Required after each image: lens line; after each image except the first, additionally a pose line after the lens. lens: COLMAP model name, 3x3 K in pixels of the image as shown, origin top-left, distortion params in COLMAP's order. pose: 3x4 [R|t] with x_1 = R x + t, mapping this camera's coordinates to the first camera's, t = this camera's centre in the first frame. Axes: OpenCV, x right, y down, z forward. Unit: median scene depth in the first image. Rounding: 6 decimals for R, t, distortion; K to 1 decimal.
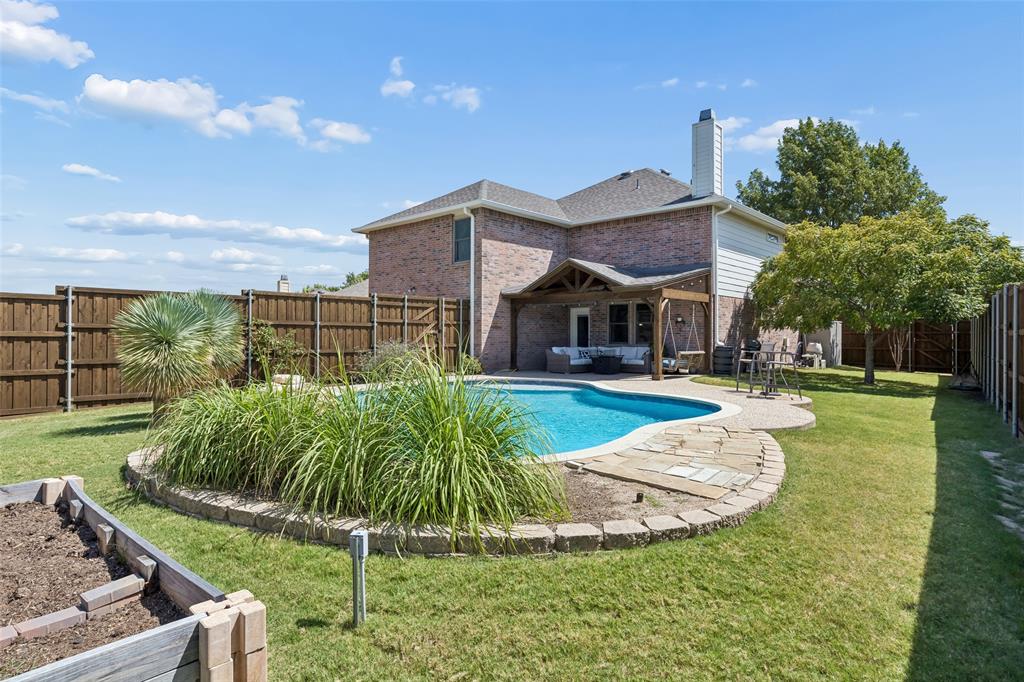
lens RADIAL K [[540.9, 0, 515.4], [0, 540.9, 328.1], [0, 0, 1]] dist [0.013455, -0.003242]
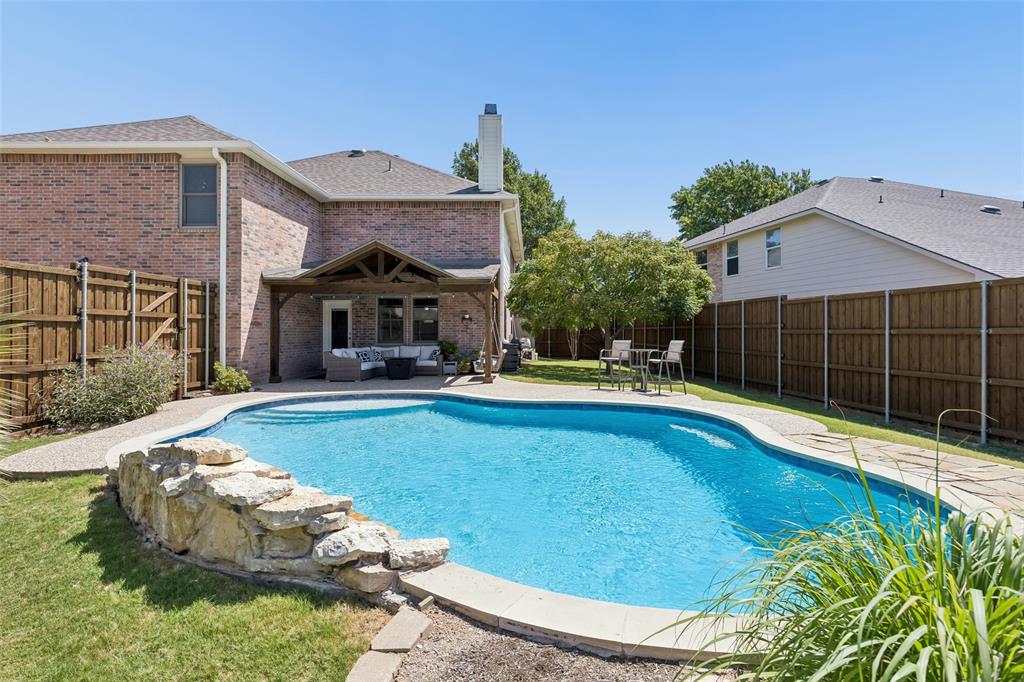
lens RADIAL K [[523.1, 0, 510.6], [0, 523.1, 325.8], [0, 0, 1]] dist [0.001775, -0.000014]
pose [[0.756538, 0.002237, 0.653946, -0.241261], [-0.006703, 0.999968, 0.004334, -0.004130], [-0.653915, -0.007662, 0.756529, 0.255278]]
